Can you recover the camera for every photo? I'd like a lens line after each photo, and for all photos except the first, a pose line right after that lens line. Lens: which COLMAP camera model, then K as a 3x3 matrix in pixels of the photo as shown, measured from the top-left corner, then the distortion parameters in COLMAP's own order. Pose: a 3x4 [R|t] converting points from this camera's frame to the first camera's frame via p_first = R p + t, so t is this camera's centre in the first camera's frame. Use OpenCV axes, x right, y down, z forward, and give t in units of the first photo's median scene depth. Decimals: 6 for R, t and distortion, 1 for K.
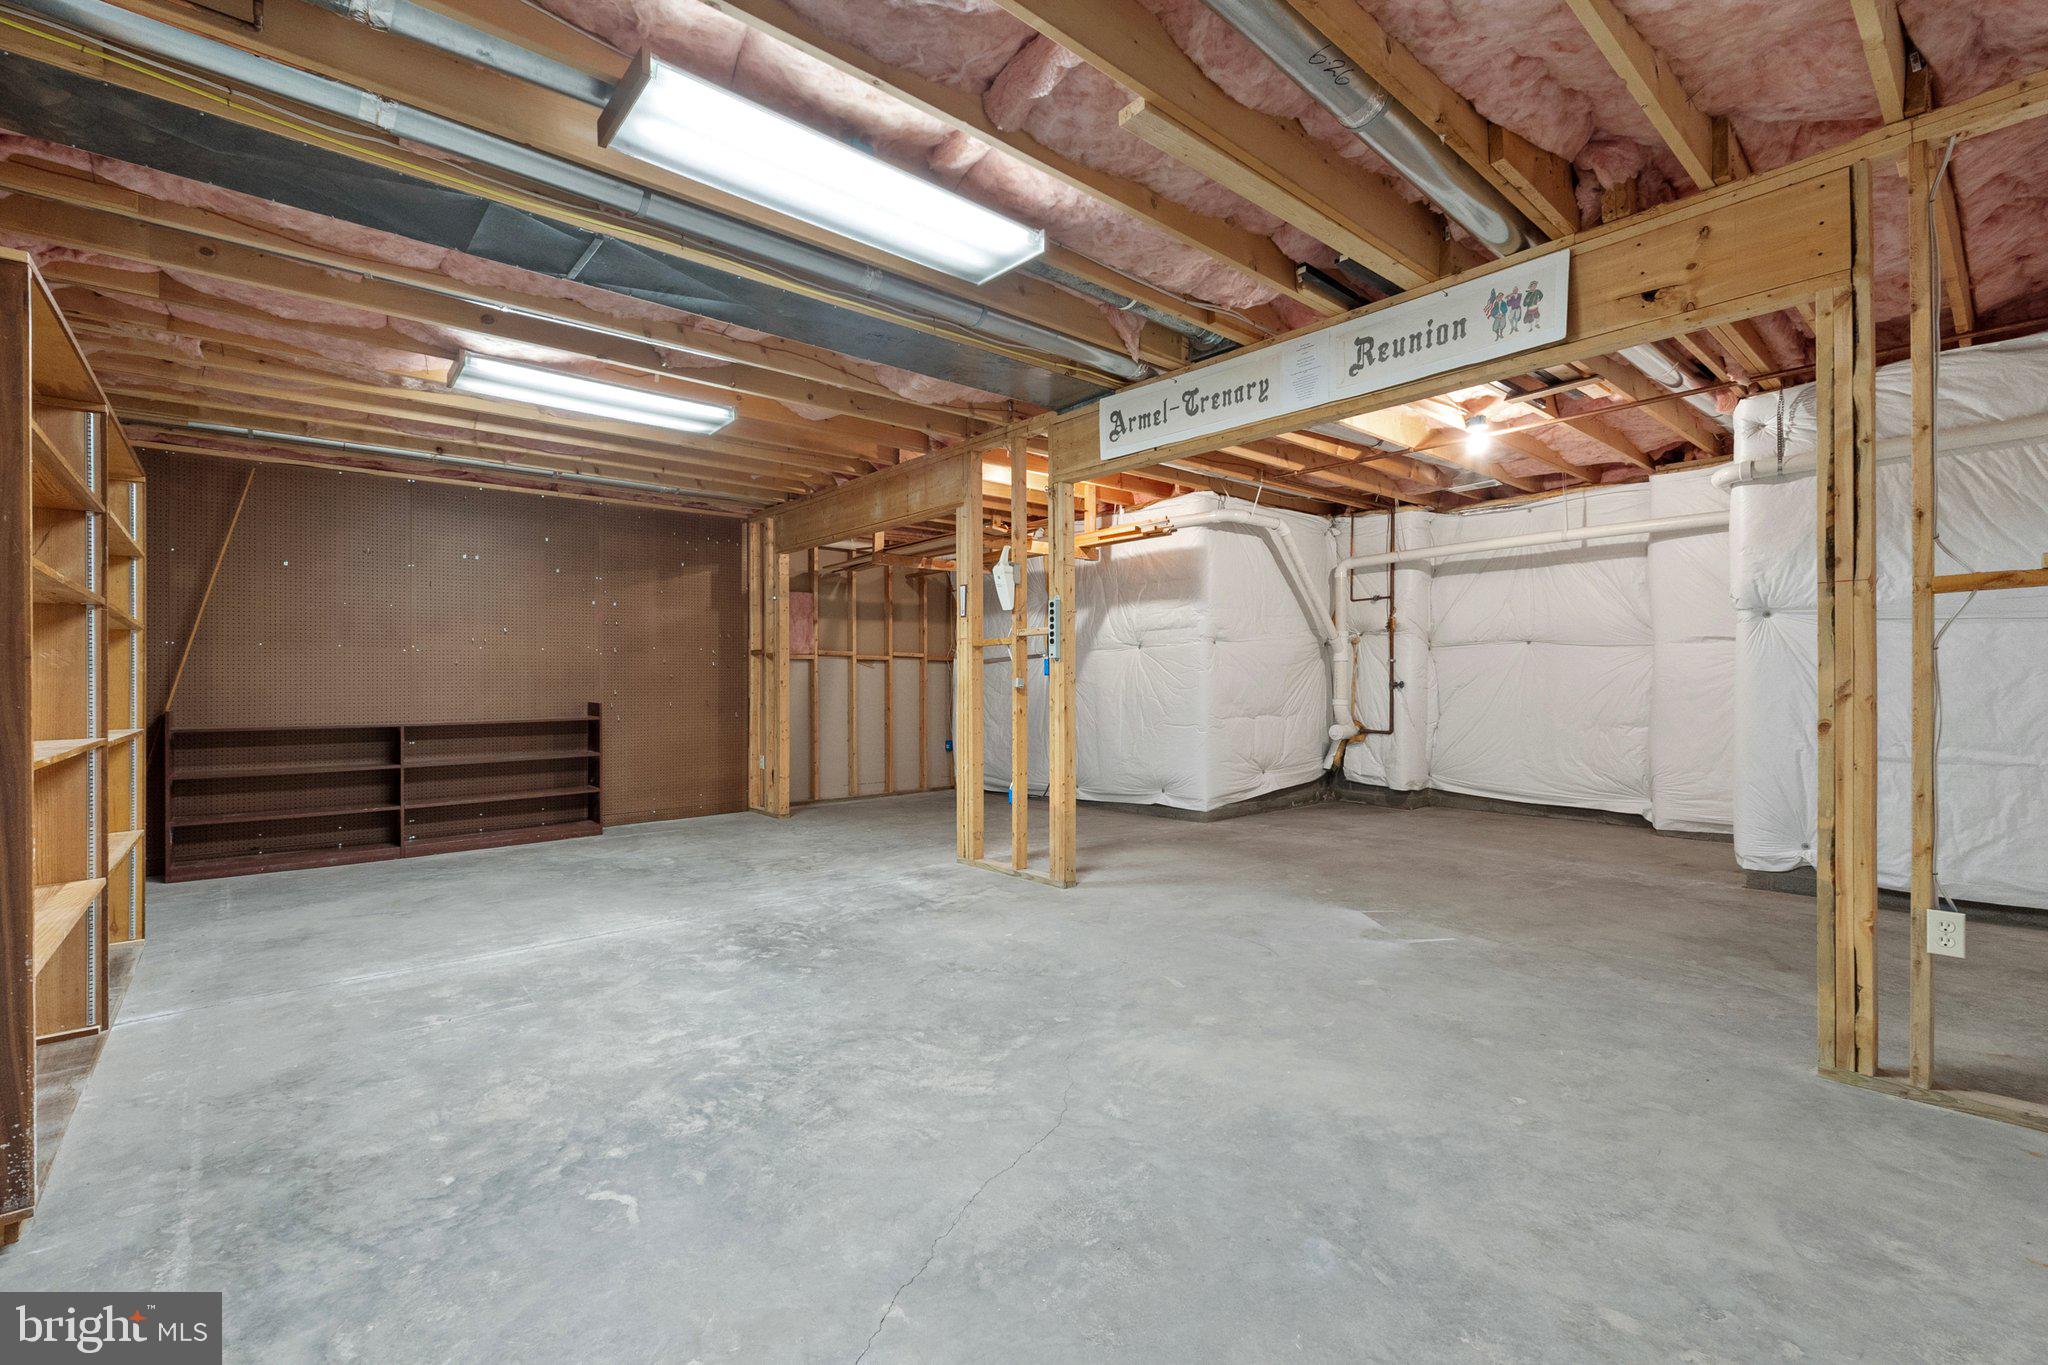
lens RADIAL K [[883.9, 0, 1070.5], [0, 883.9, 684.1], [0, 0, 1]] dist [0.005574, -0.001232]
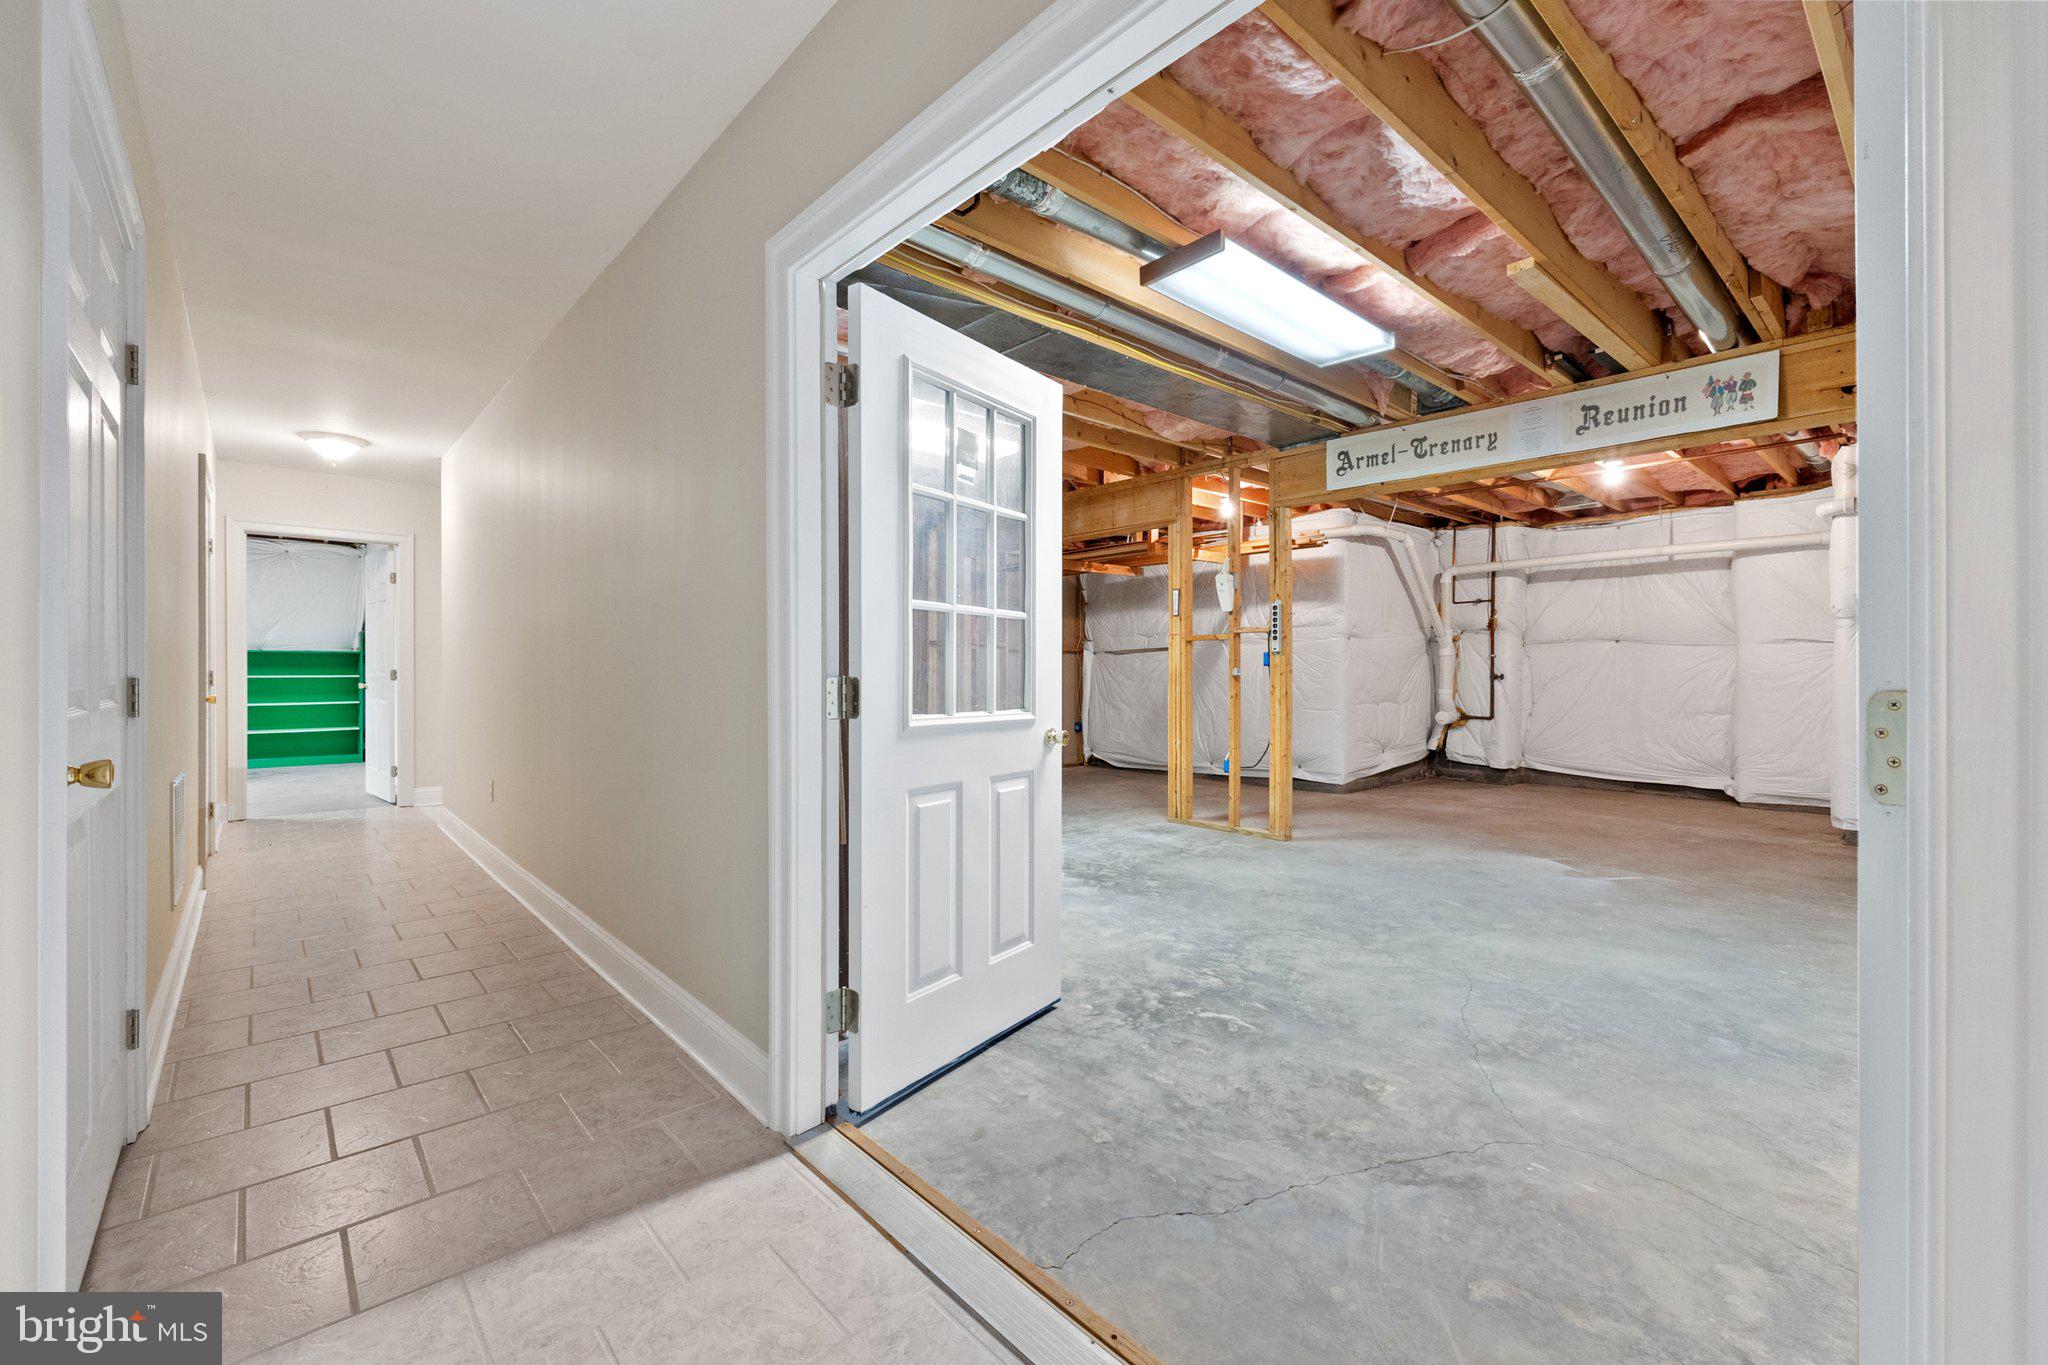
lens RADIAL K [[883.9, 0, 1018.6], [0, 883.9, 673.3], [0, 0, 1]] dist [0.005574, -0.001232]
pose [[0.999883, 0.011140, 0.010476, -0.446862], [-0.011132, 0.999938, -0.000825, 0.006359], [-0.010484, 0.000708, 0.999945, -0.243650]]
